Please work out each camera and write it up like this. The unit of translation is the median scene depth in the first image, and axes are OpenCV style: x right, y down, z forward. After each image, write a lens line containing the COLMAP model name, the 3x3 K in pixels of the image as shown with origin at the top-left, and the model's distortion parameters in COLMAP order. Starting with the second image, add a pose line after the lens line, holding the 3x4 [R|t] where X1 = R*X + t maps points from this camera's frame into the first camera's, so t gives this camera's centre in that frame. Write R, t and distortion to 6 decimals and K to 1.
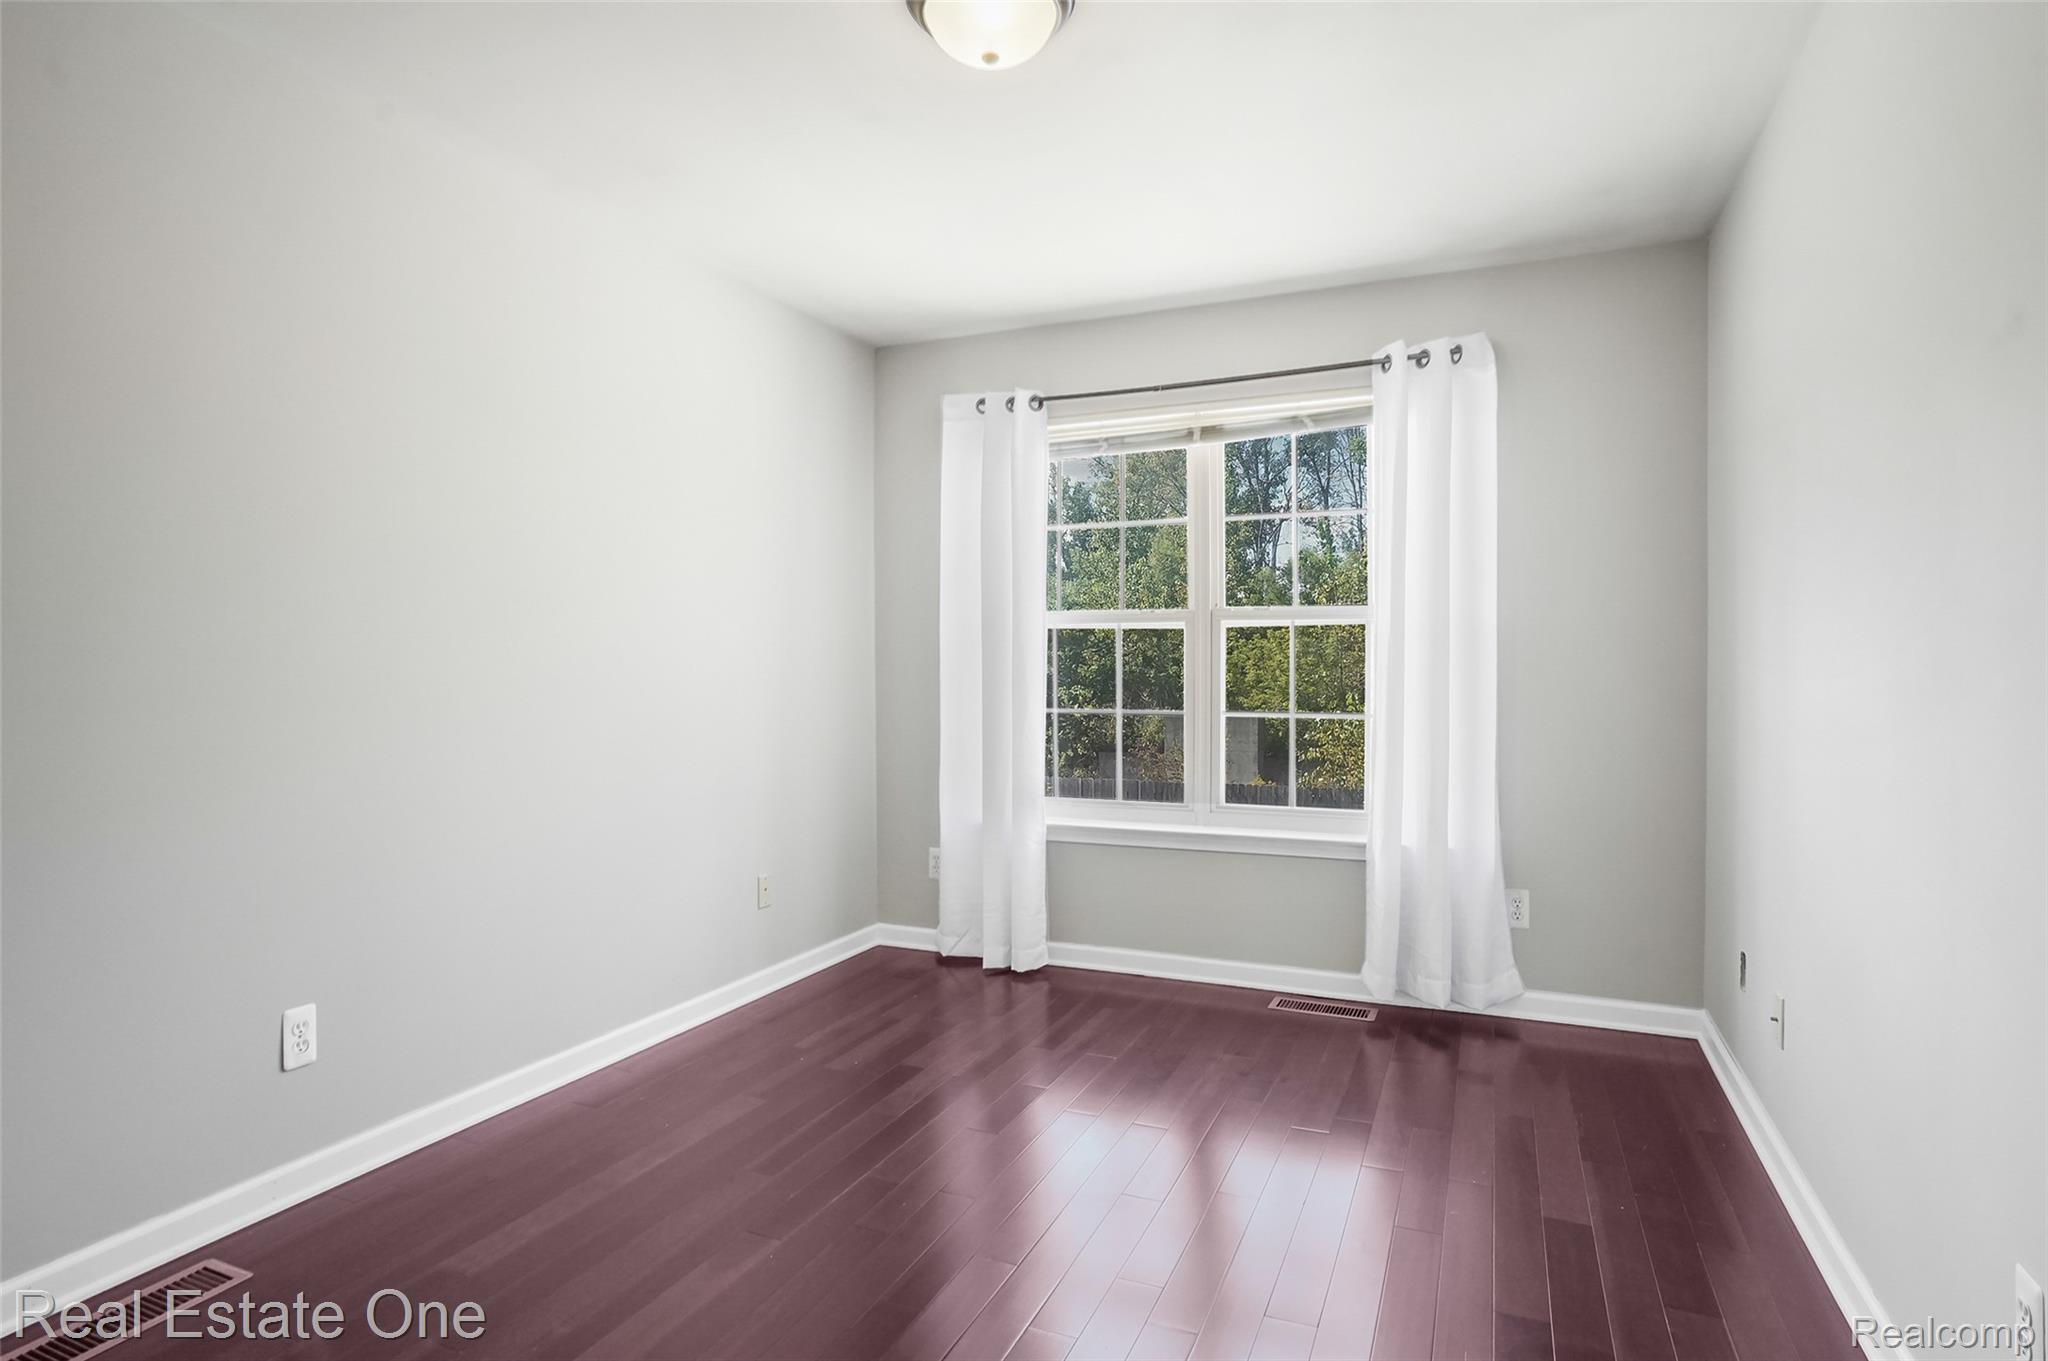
lens RADIAL K [[1183.1, 0, 1021.9], [0, 1183.1, 664.4], [0, 0, 1]] dist [-0.007621, 0.000309]
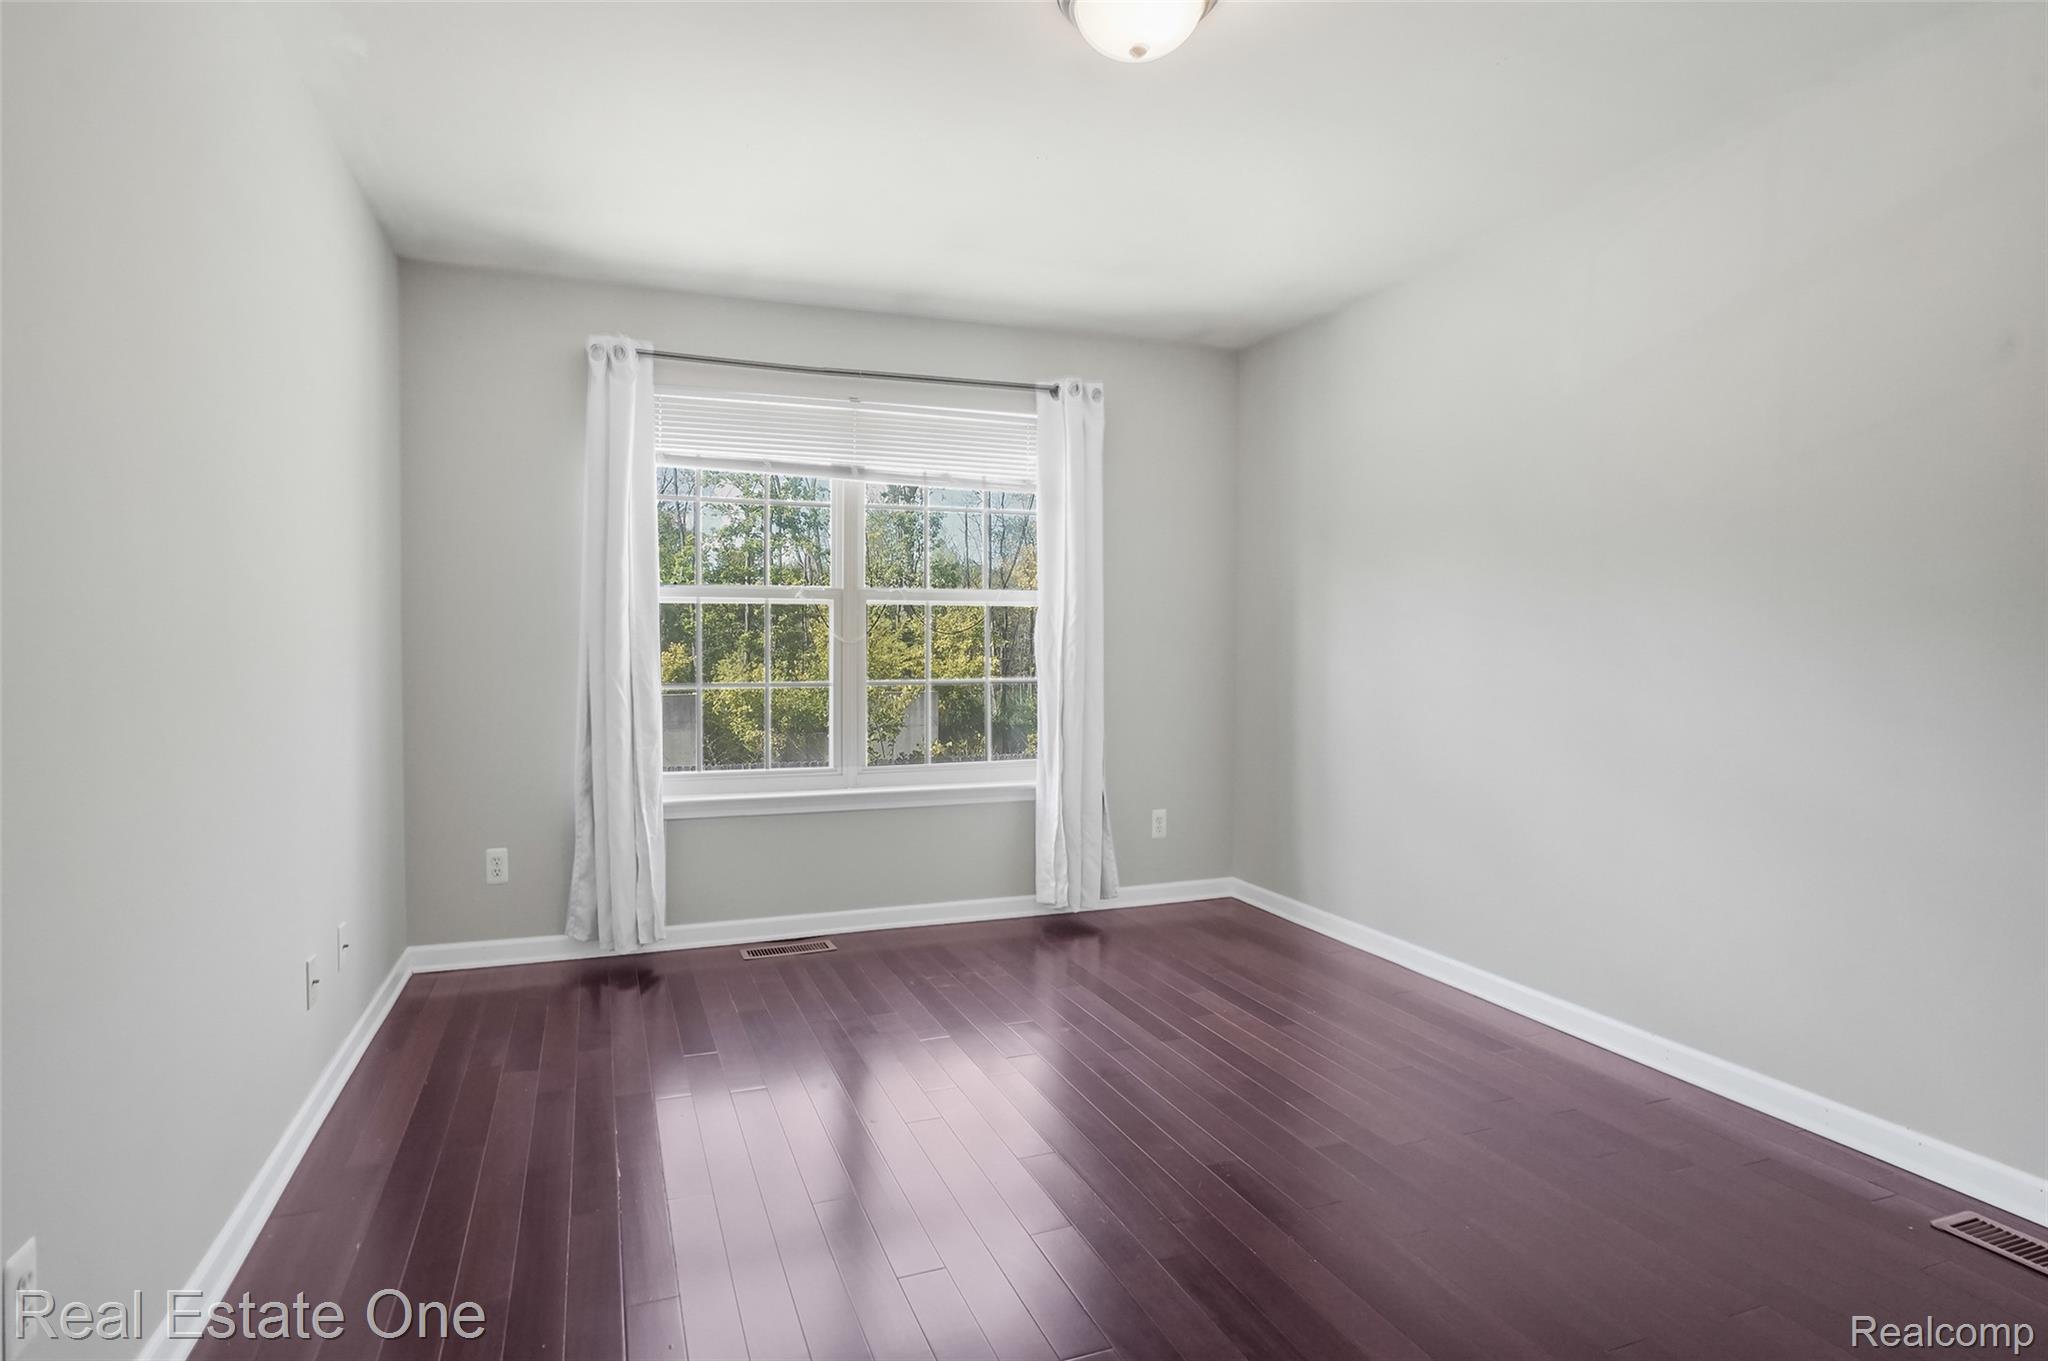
lens RADIAL K [[1080.4, 0, 1022.7], [0, 1080.4, 670.6], [0, 0, 1]] dist [-0.036140, 0.016076]
pose [[0.730890, -0.018802, 0.682236, -0.427410], [-0.000519, 0.999605, 0.028103, 0.001289], [-0.682495, -0.020894, 0.730592, 0.181594]]
